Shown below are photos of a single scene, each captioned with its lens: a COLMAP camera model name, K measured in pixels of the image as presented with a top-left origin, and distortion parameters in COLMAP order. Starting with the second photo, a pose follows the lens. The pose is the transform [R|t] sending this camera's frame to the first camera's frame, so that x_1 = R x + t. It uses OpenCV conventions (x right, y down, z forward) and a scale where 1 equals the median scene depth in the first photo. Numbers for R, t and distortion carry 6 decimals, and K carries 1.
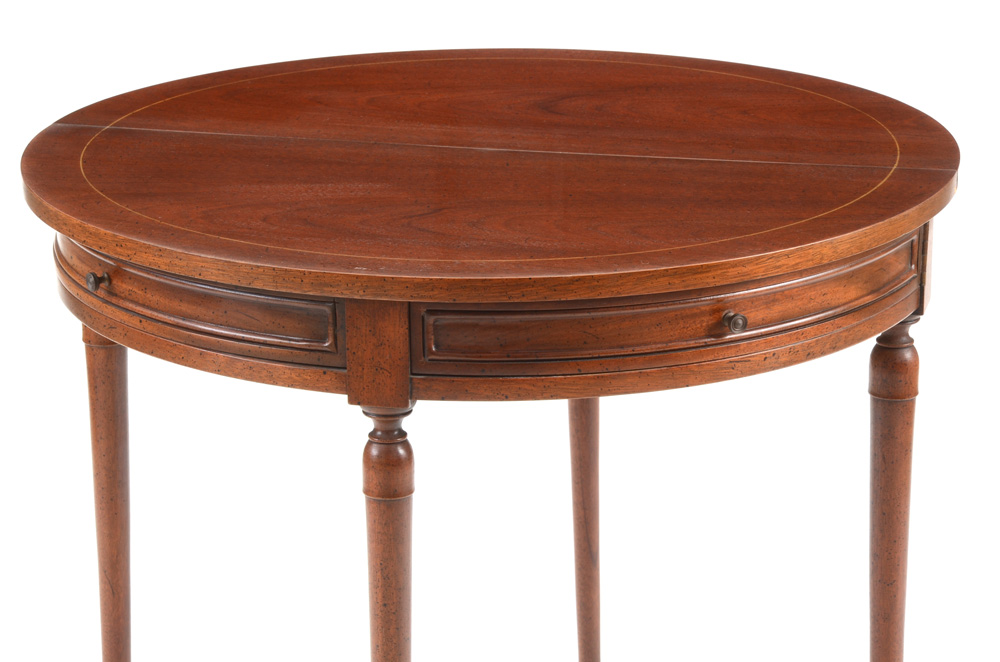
lens RADIAL K [[3203.0, 0, 485.0], [0, 3203.0, 328.6], [0, 0, 1]] dist [0.972110, 0.000000]
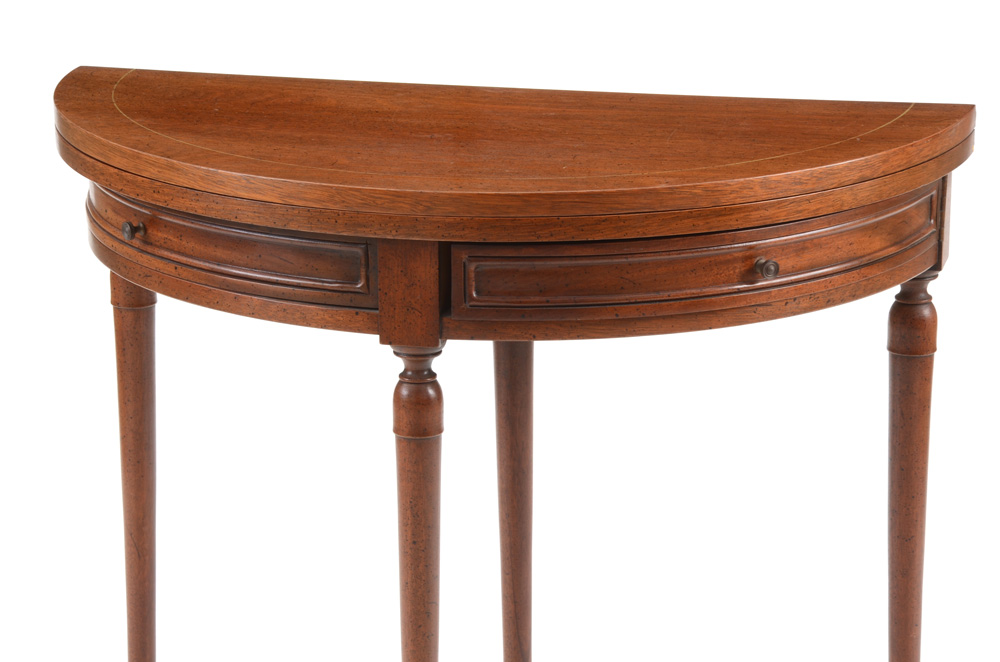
lens RADIAL K [[3456.1, 0, 486.7], [0, 3456.1, 330.3], [0, 0, 1]] dist [1.117867, 0.000000]
pose [[0.999987, 0.003436, 0.003691, -0.012406], [-0.003319, 0.999509, -0.031169, 0.053038], [-0.003796, 0.031156, 0.999507, -0.105566]]
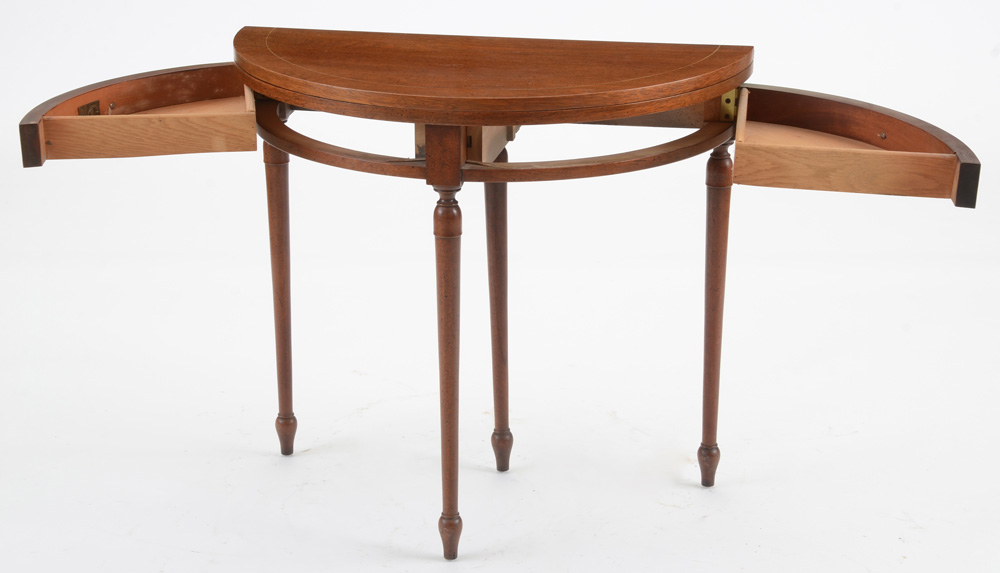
lens RADIAL K [[2113.4, 0, 501.6], [0, 2113.4, 286.8], [0, 0, 1]] dist [0.435397, 0.000000]
pose [[0.999078, -0.008209, 0.042141, -0.050465], [0.007300, 0.999738, 0.021685, 0.055113], [-0.042308, -0.021357, 0.998876, -0.196215]]
